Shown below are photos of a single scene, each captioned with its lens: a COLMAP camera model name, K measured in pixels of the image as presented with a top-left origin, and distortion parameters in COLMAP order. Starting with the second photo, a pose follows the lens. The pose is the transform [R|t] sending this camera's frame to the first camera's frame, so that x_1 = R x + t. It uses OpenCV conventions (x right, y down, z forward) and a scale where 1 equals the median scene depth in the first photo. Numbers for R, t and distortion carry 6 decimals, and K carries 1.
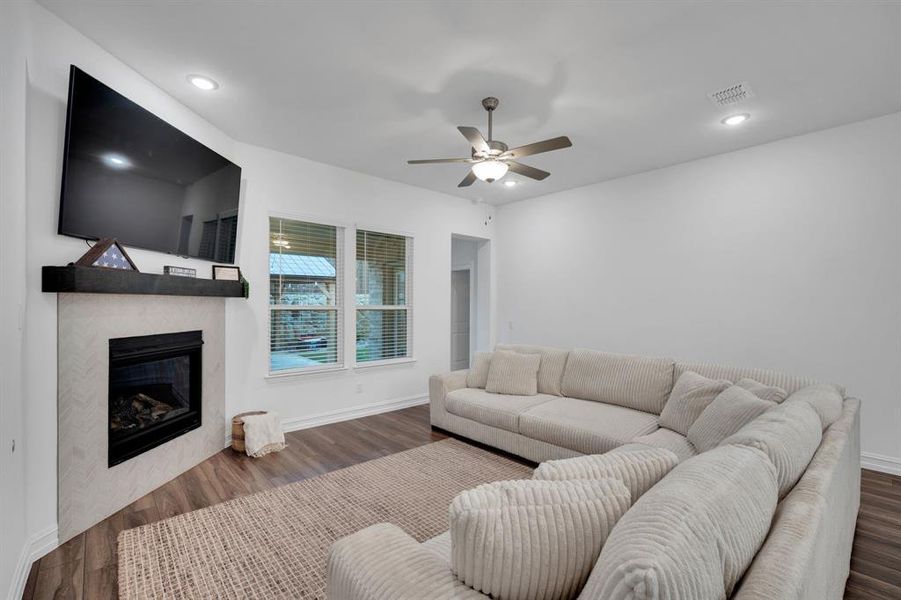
lens RADIAL K [[399.8, 0, 445.3], [0, 399.8, 305.9], [0, 0, 1]] dist [-0.009610, 0.001198]
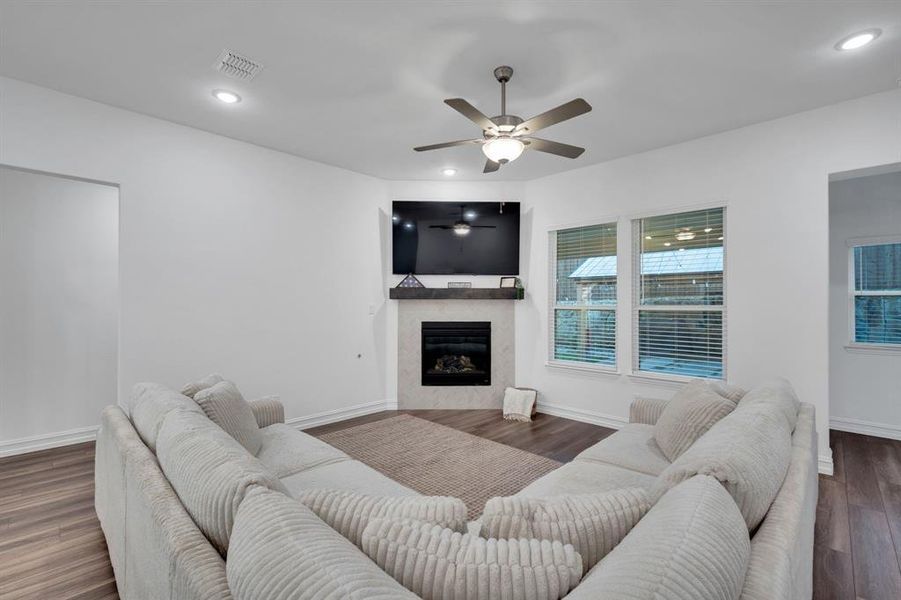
lens RADIAL K [[399.8, 0, 450.1], [0, 399.8, 304.4], [0, 0, 1]] dist [-0.009610, 0.001198]
pose [[0.065858, -0.006567, -0.997807, 0.916941], [-0.004455, 0.999966, -0.006875, 0.006534], [0.997819, 0.004898, 0.065826, 0.776872]]
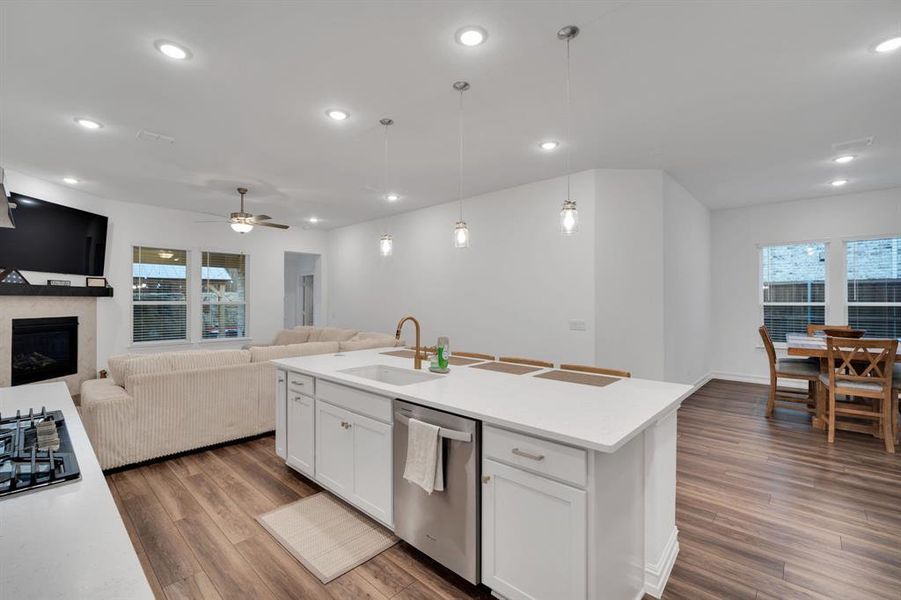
lens RADIAL K [[399.8, 0, 452.8], [0, 399.8, 299.5], [0, 0, 1]] dist [-0.009610, 0.001198]
pose [[0.995731, -0.004246, 0.092203, 0.845130], [0.004897, 0.999965, -0.006834, 0.008898], [-0.092171, 0.007257, 0.995717, -0.847644]]
